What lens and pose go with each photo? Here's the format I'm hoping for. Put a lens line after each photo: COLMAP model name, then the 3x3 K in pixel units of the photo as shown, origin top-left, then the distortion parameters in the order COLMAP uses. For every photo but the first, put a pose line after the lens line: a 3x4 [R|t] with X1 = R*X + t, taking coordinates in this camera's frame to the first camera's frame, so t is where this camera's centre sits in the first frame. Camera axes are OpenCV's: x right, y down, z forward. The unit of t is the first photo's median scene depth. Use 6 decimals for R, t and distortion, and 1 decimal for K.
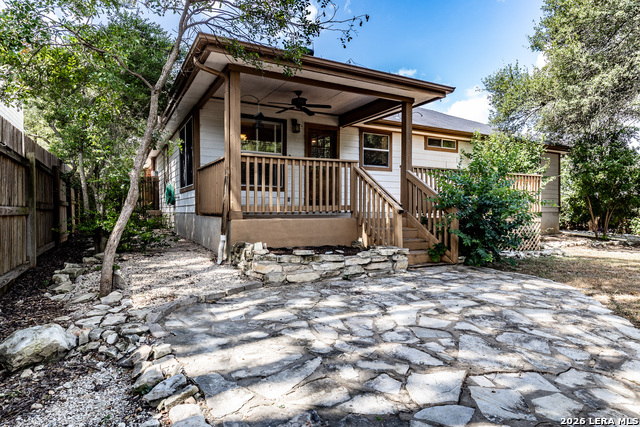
lens RADIAL K [[359.8, 0, 319.6], [0, 359.8, 214.3], [0, 0, 1]] dist [-0.006954, -0.001146]
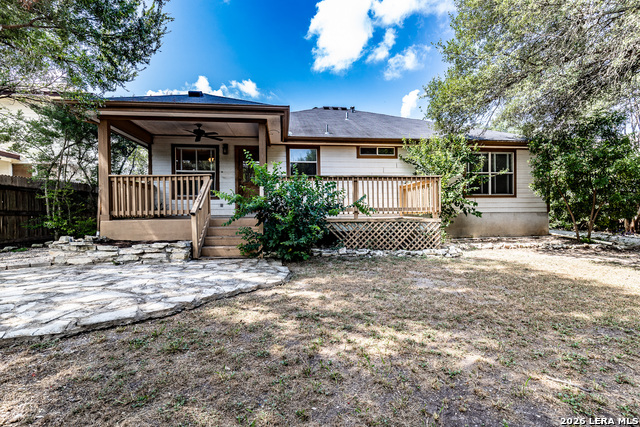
lens RADIAL K [[293.6, 0, 319.8], [0, 293.6, 212.0], [0, 0, 1]] dist [0.005147, -0.001020]
pose [[0.935804, -0.011257, -0.352340, 1.041540], [0.007136, 0.999890, -0.012993, 0.001605], [0.352448, 0.009644, 0.935782, 0.191916]]
